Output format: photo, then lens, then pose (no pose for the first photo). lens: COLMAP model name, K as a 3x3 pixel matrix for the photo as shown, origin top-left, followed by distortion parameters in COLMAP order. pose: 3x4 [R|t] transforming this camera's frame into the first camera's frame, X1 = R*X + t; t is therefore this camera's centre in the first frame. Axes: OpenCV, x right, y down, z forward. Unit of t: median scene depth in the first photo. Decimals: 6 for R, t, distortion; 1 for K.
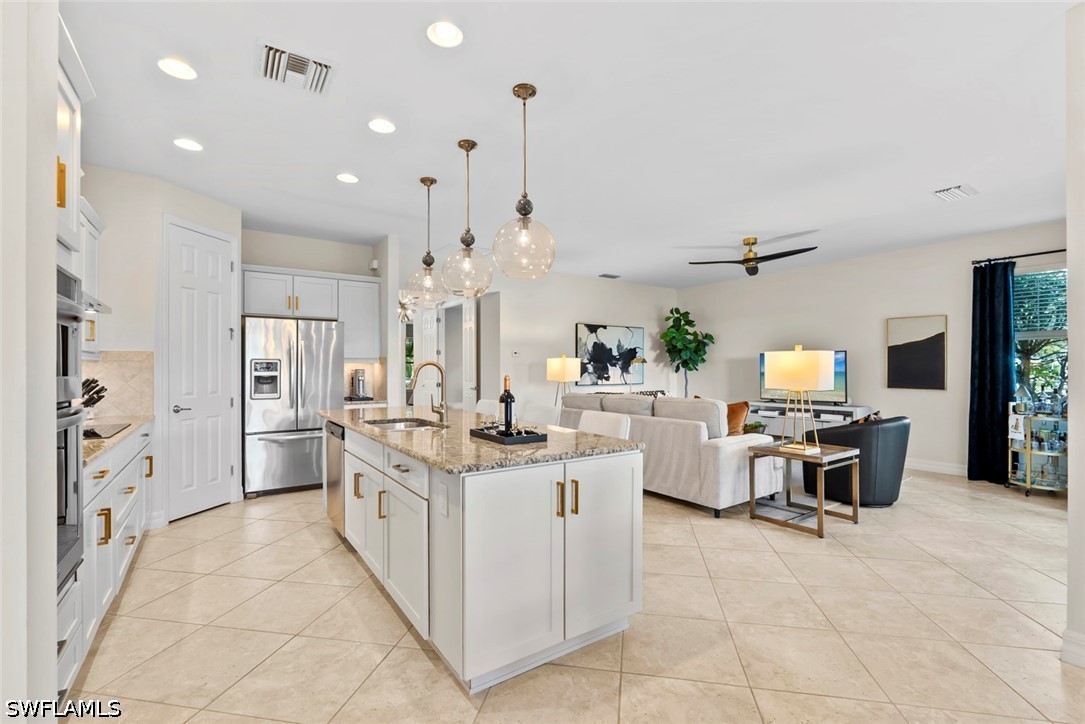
lens RADIAL K [[480.7, 0, 543.8], [0, 480.7, 364.2], [0, 0, 1]] dist [-0.003017, 0.000563]
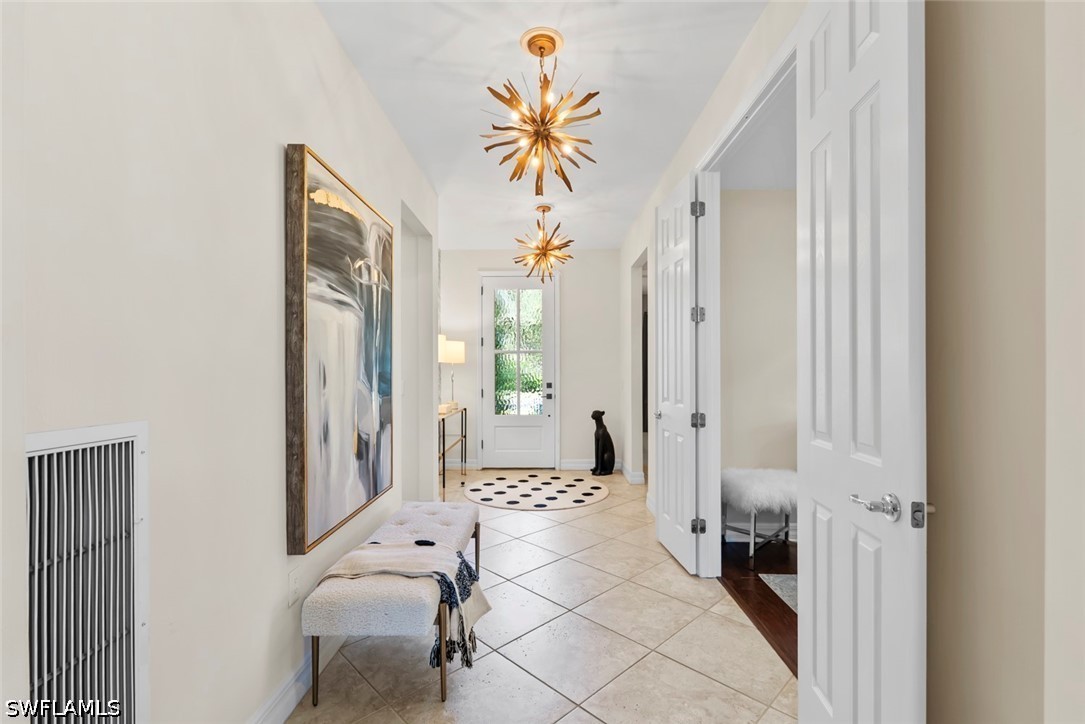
lens RADIAL K [[480.7, 0, 545.5], [0, 480.7, 365.9], [0, 0, 1]] dist [-0.003017, 0.000563]
pose [[0.826700, -0.001681, -0.562641, -0.256967], [0.003630, 0.999991, 0.002346, 0.015042], [0.562632, -0.003982, 0.826698, 1.398766]]
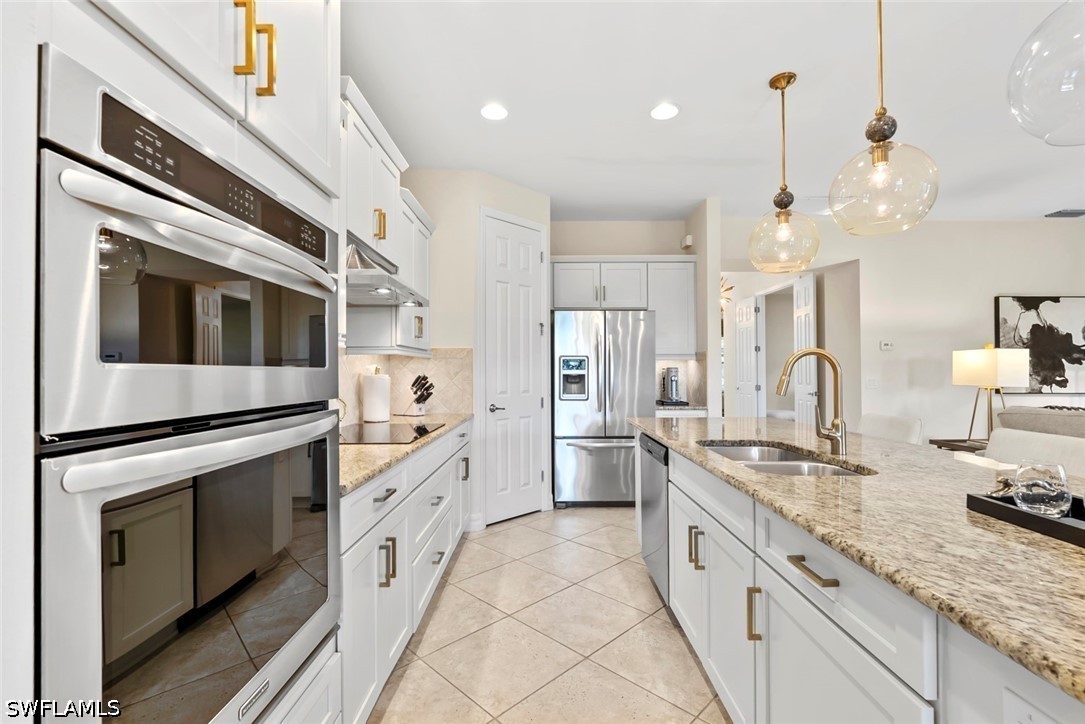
lens RADIAL K [[480.7, 0, 542.6], [0, 480.7, 363.5], [0, 0, 1]] dist [-0.003017, 0.000563]
pose [[0.825408, -0.007467, -0.564487, -0.116952], [0.004560, 0.999968, -0.006559, 0.009219], [0.564518, 0.002840, 0.825416, 0.220381]]
